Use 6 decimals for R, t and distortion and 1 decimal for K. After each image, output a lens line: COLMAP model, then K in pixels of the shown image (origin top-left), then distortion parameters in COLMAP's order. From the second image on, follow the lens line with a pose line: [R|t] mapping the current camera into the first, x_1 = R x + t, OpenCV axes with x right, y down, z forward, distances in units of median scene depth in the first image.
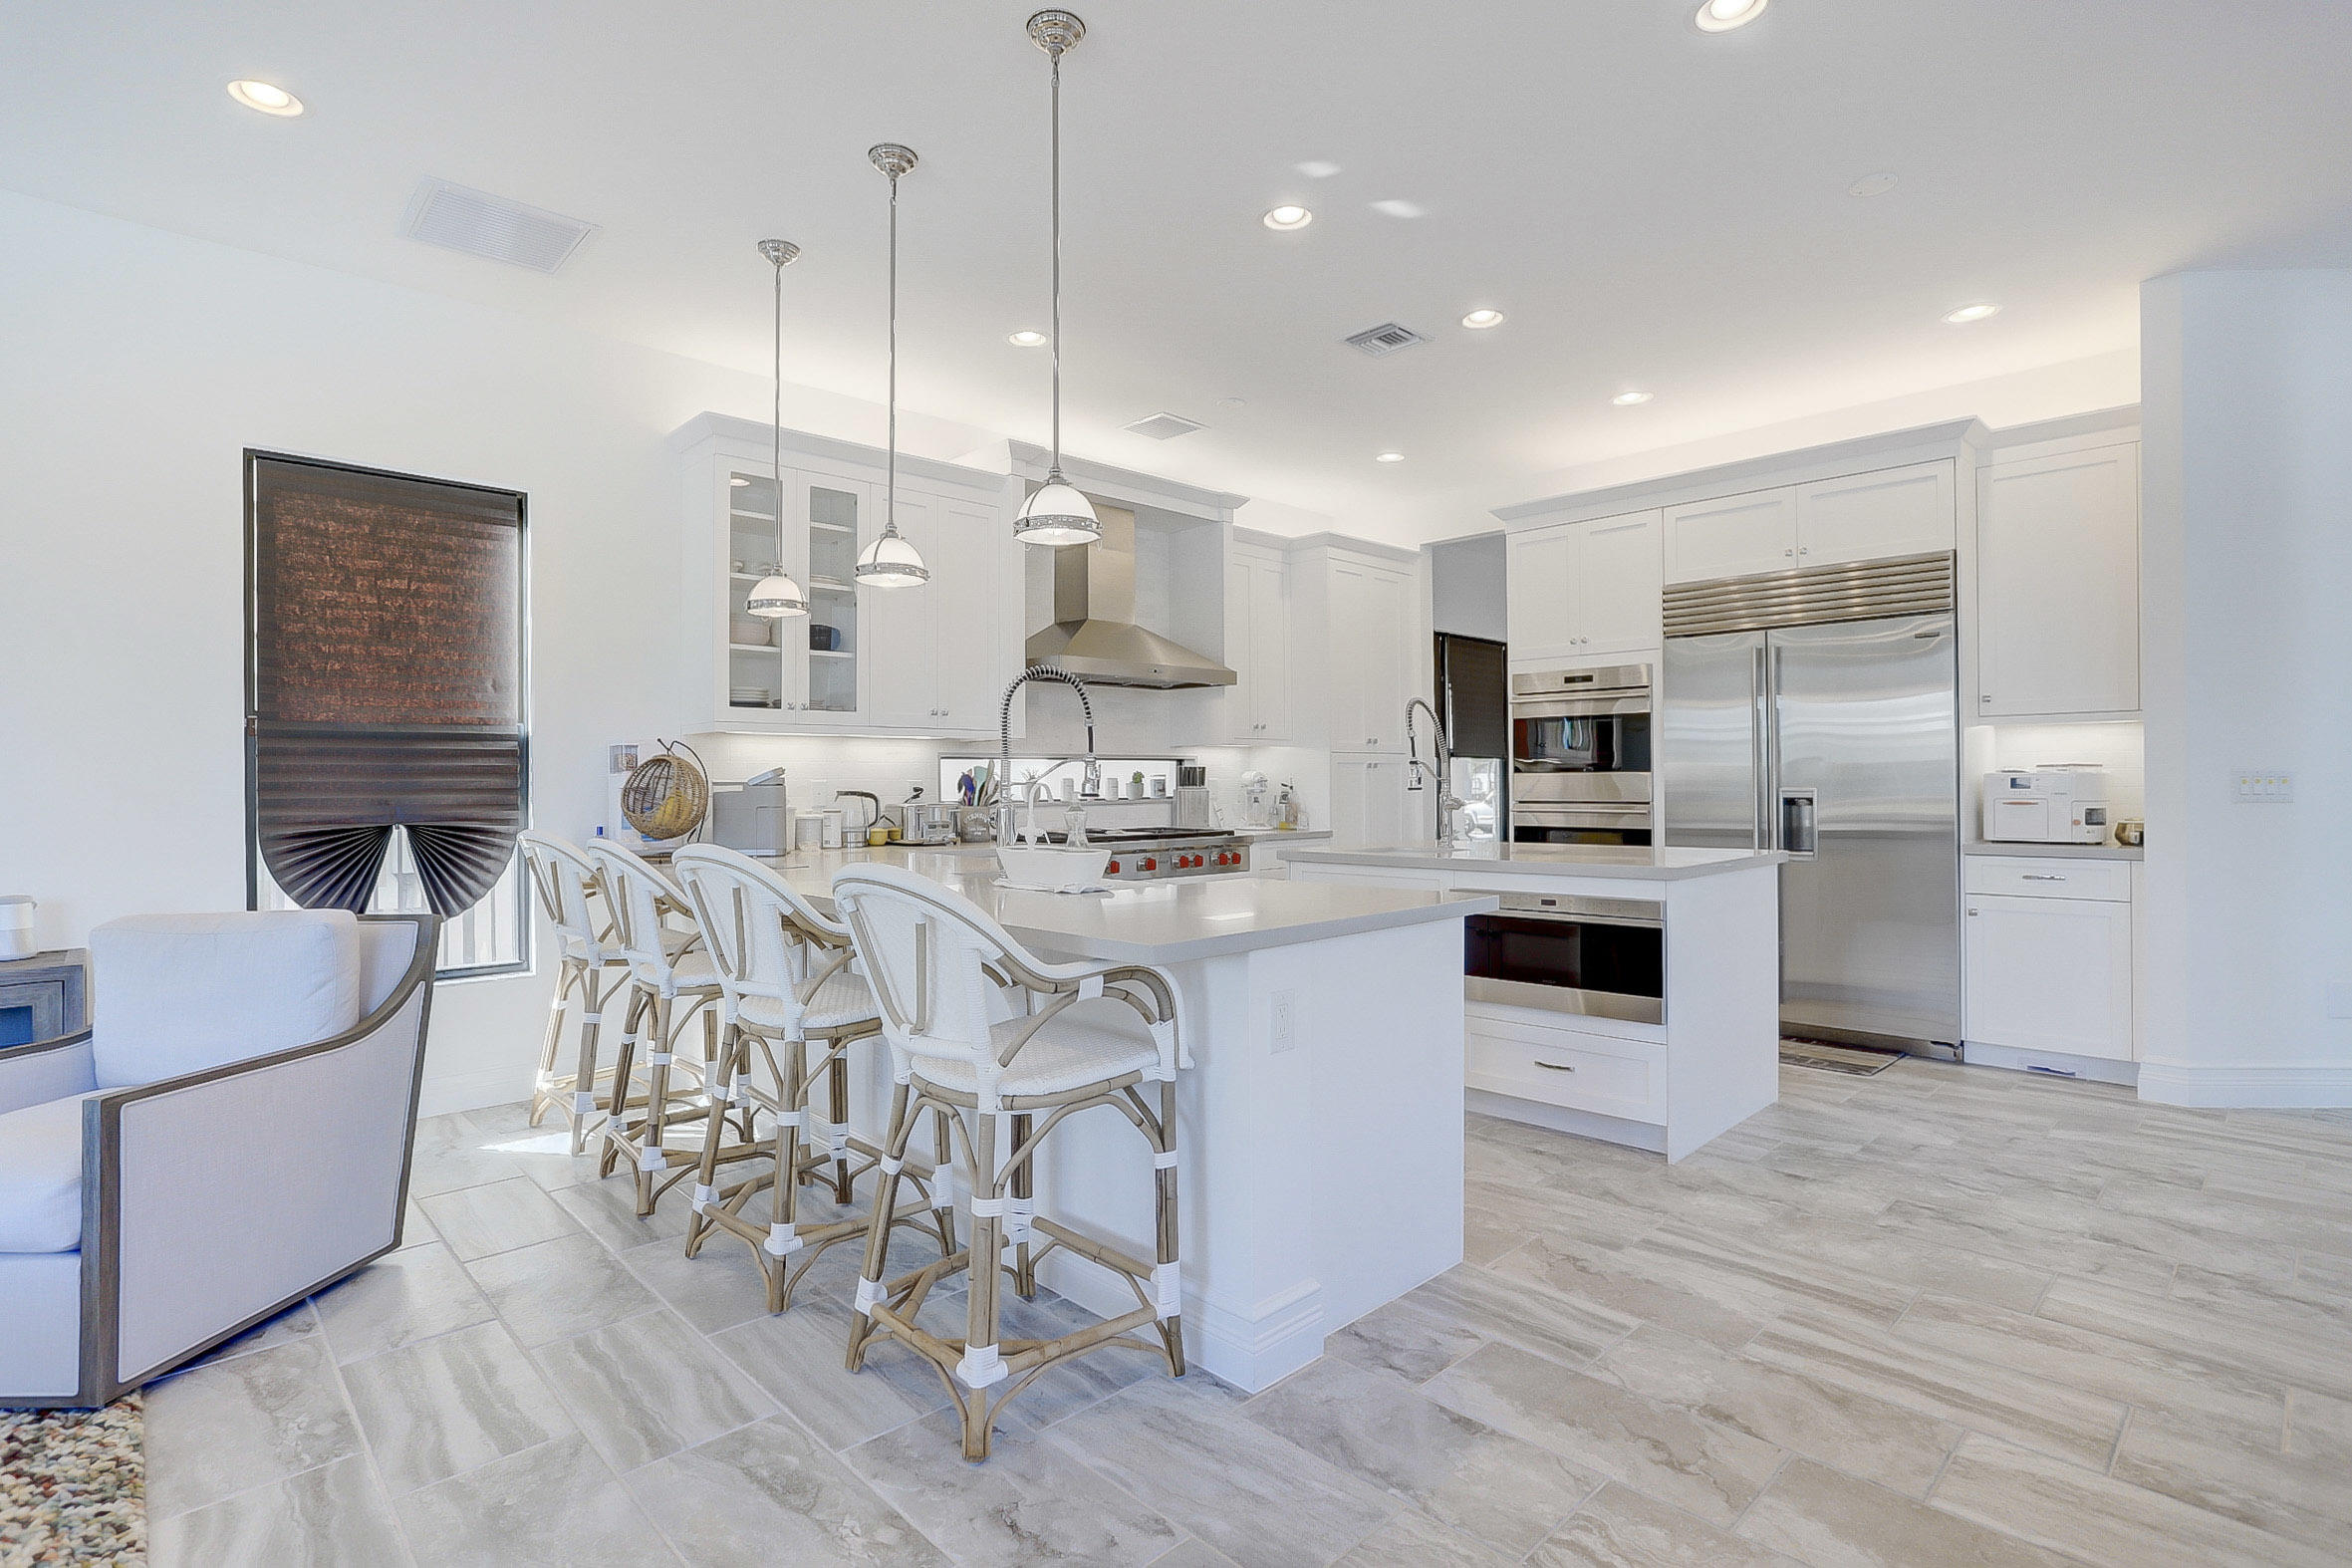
lens RADIAL K [[1114.3, 0, 1184.7], [0, 1114.3, 775.4], [0, 0, 1]] dist [-0.034091, 0.012911]
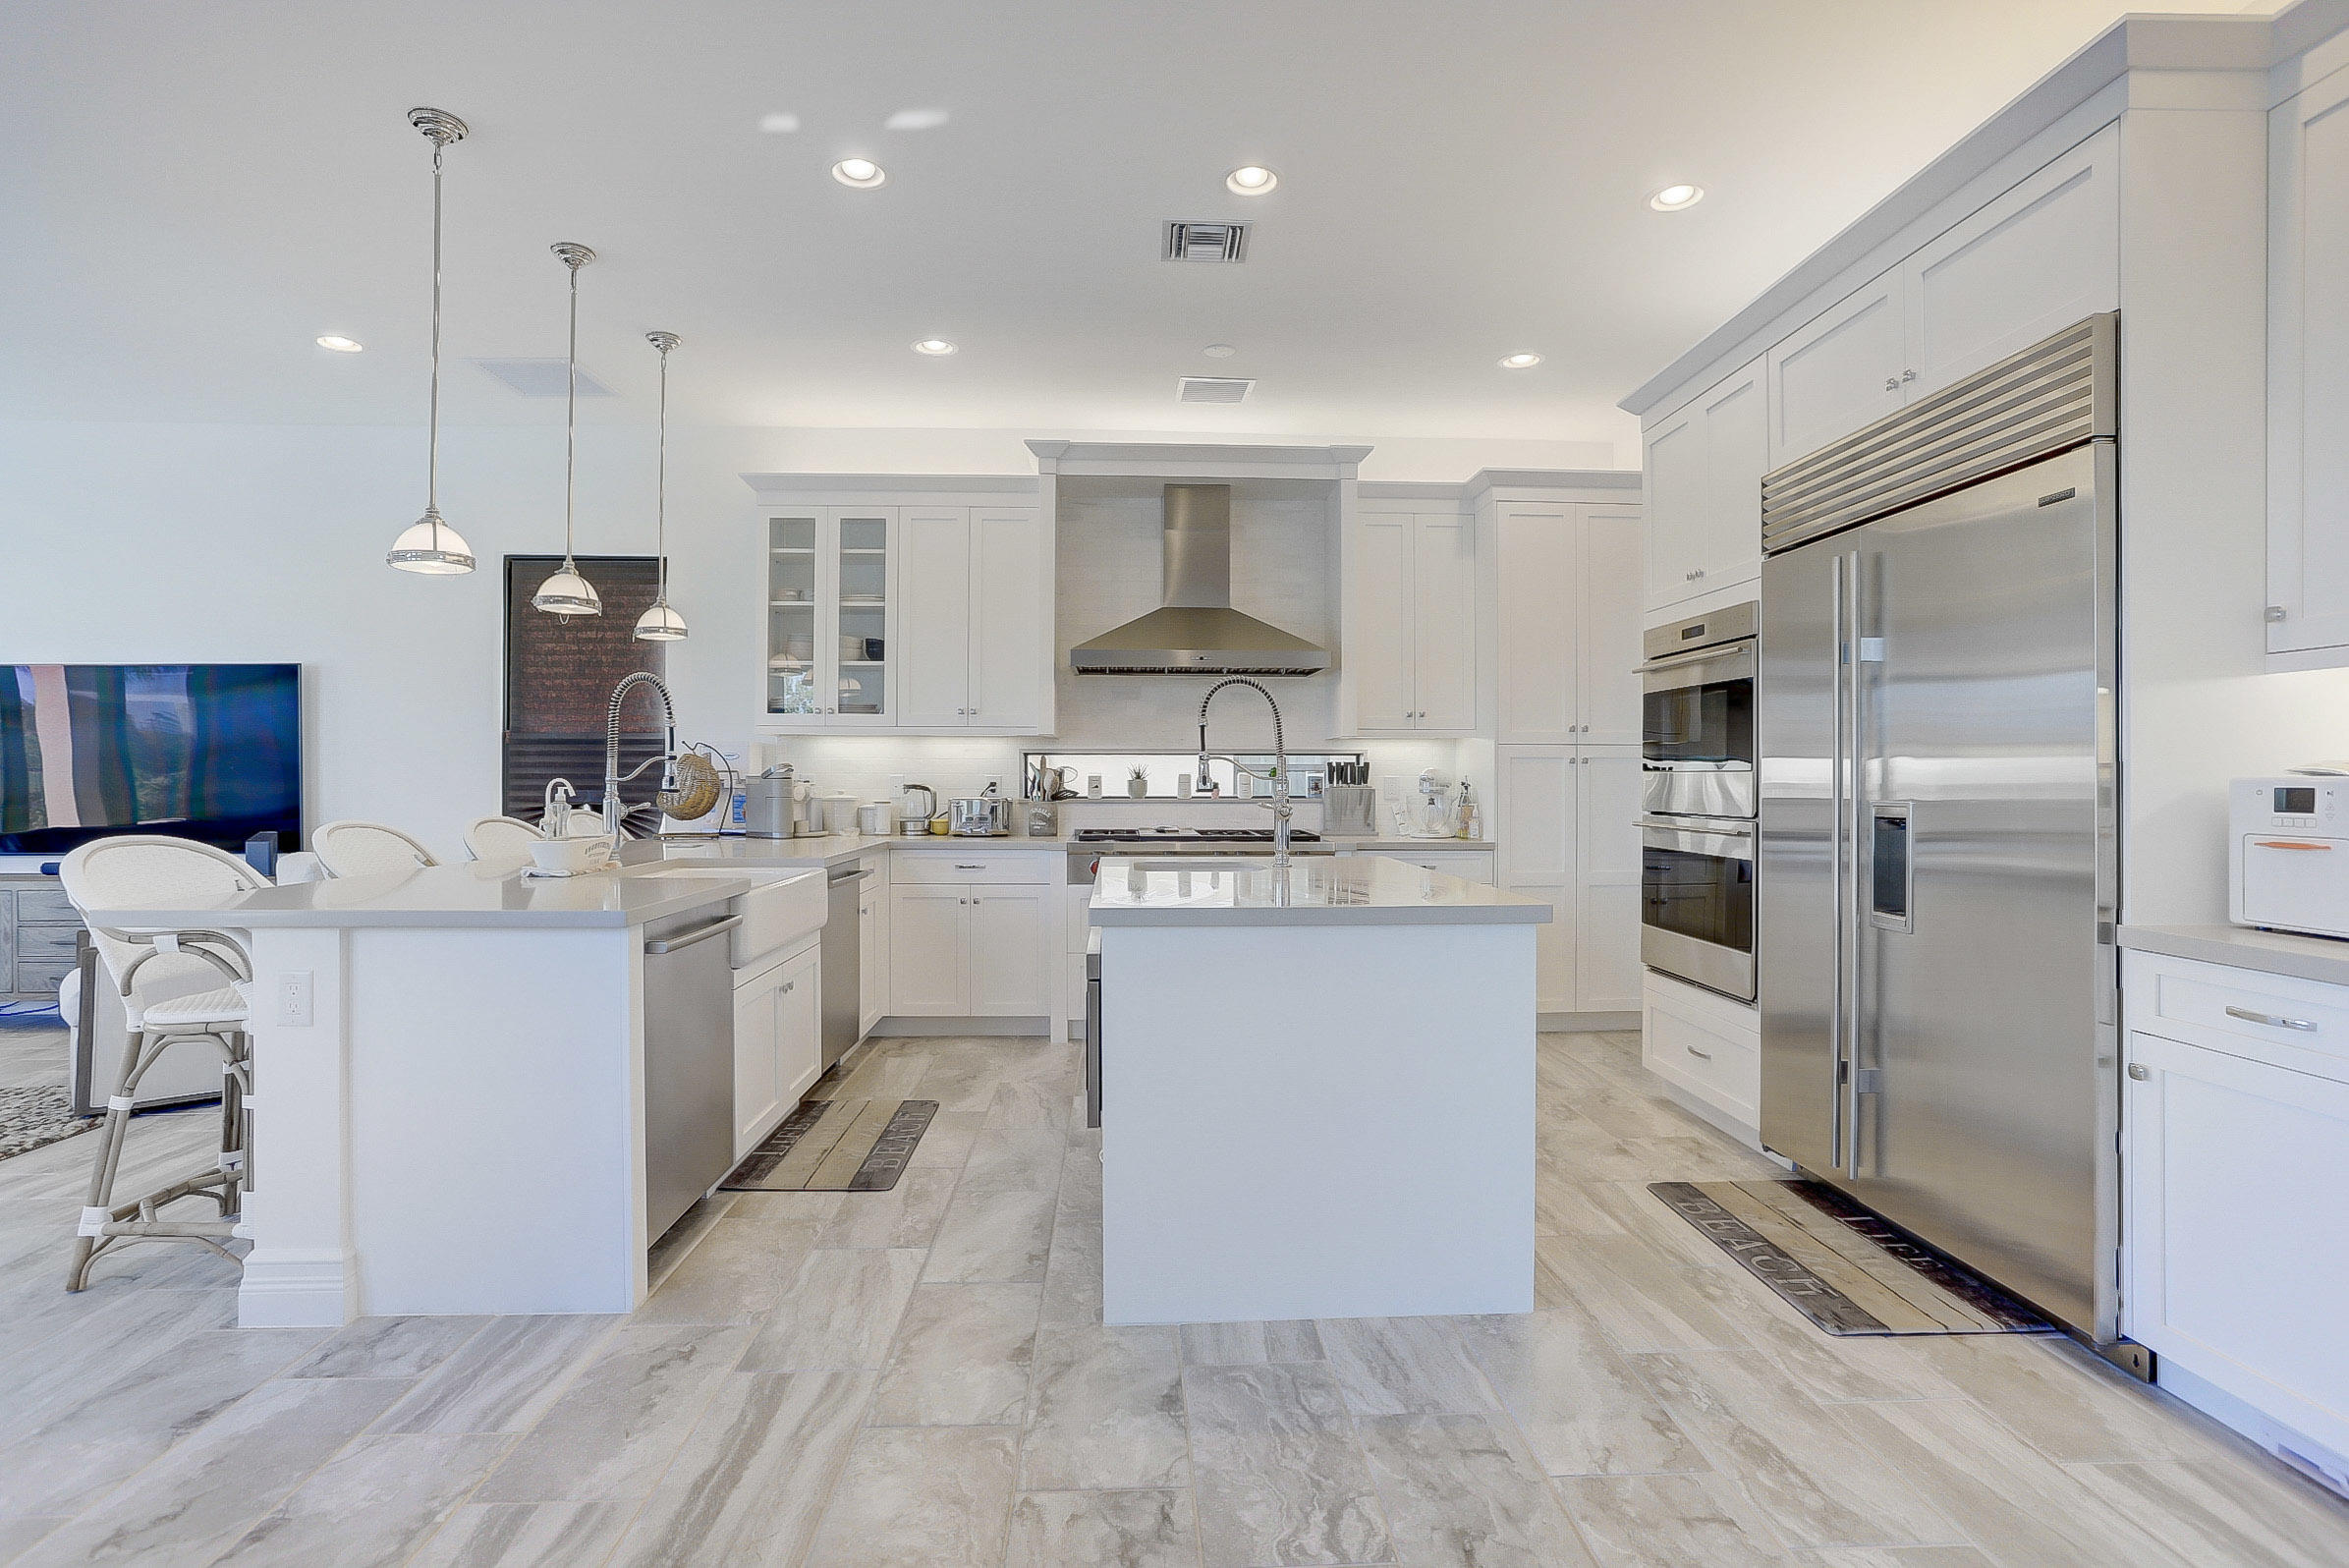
lens RADIAL K [[1112.9, 0, 1189.1], [0, 1112.9, 769.5], [0, 0, 1]] dist [-0.034091, 0.012911]
pose [[0.756892, 0.003798, -0.653529, 0.796866], [-0.004736, 0.999989, 0.000326, -0.003412], [0.653523, 0.002848, 0.756901, 0.421682]]
